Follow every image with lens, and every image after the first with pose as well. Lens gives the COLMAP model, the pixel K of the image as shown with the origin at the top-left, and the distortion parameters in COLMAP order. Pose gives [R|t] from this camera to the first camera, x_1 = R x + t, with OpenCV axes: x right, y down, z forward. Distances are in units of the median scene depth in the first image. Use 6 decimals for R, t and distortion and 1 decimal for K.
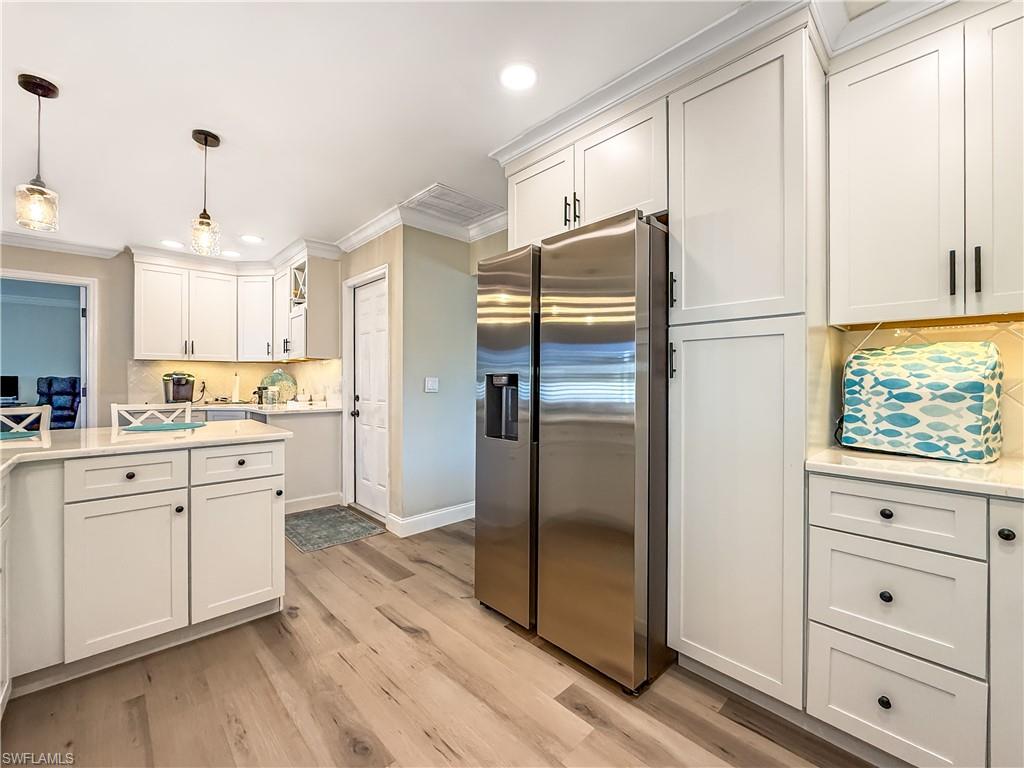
lens RADIAL K [[421.9, 0, 515.1], [0, 421.9, 380.8], [0, 0, 1]] dist [-0.007273, 0.000862]
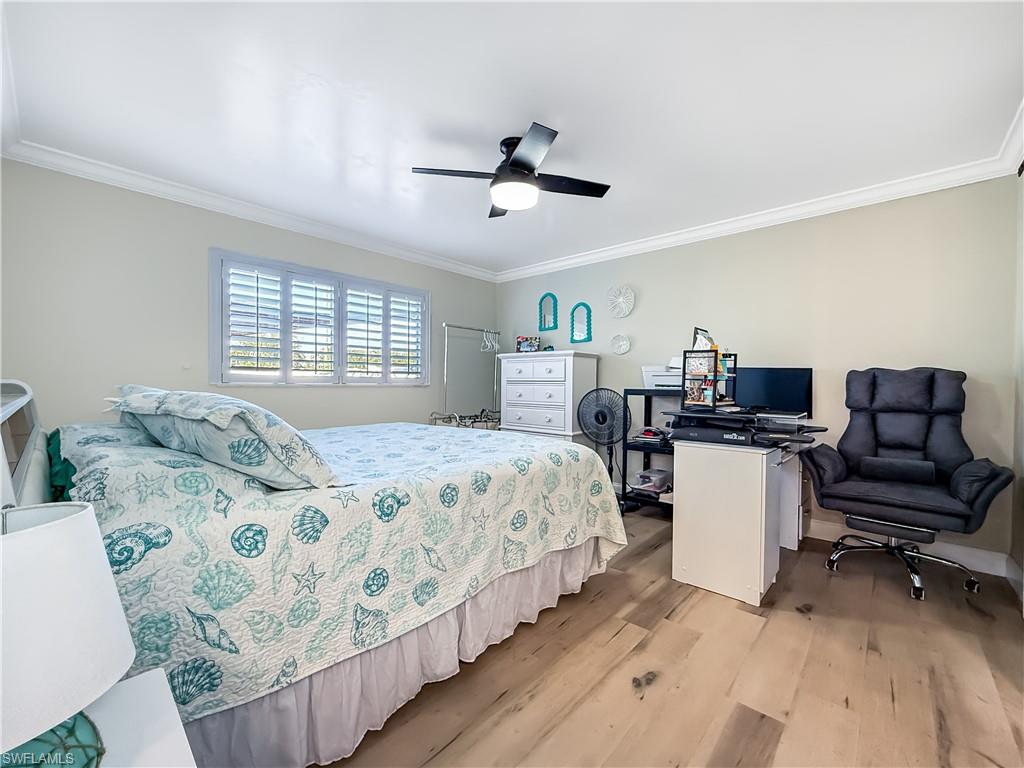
lens RADIAL K [[421.9, 0, 516.6], [0, 421.9, 382.3], [0, 0, 1]] dist [-0.007273, 0.000862]
pose [[0.068573, -0.003419, -0.997640, -1.617739], [-0.006312, 0.999973, -0.003860, 0.018522], [0.997626, 0.006561, 0.068549, 1.390322]]
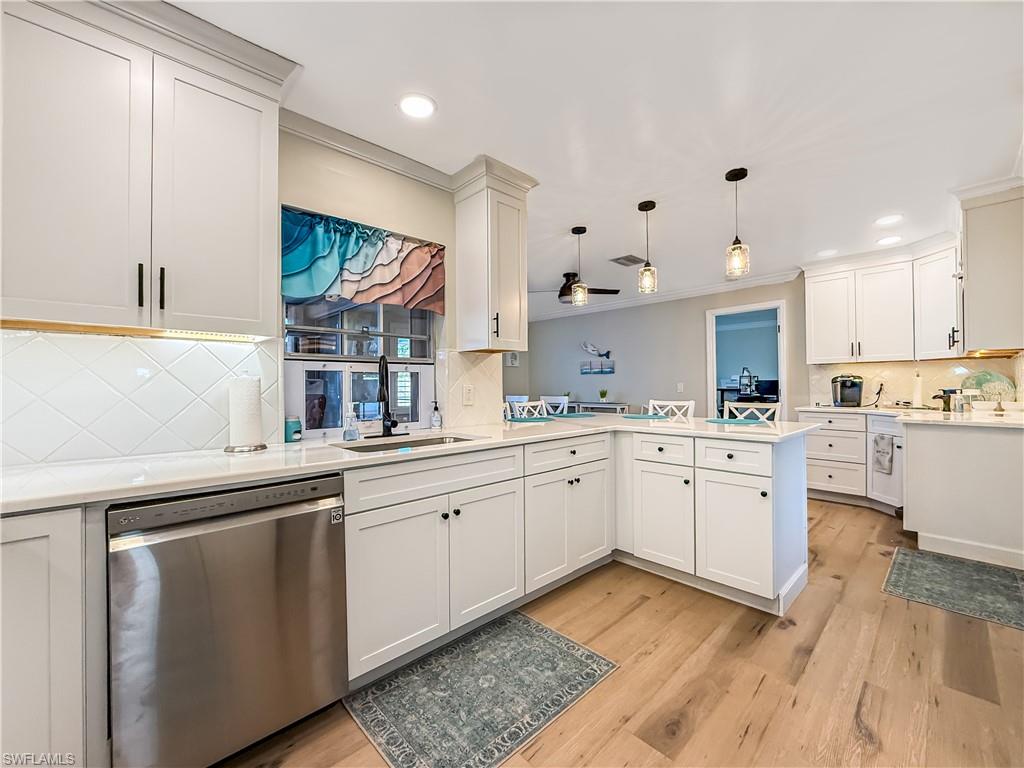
lens RADIAL K [[421.9, 0, 503.6], [0, 421.9, 385.9], [0, 0, 1]] dist [-0.007273, 0.000862]
pose [[-0.005333, -0.000114, -0.999986, 0.308063], [0.008023, 0.999968, -0.000157, 0.000831], [0.999954, -0.008024, -0.005332, 0.257154]]
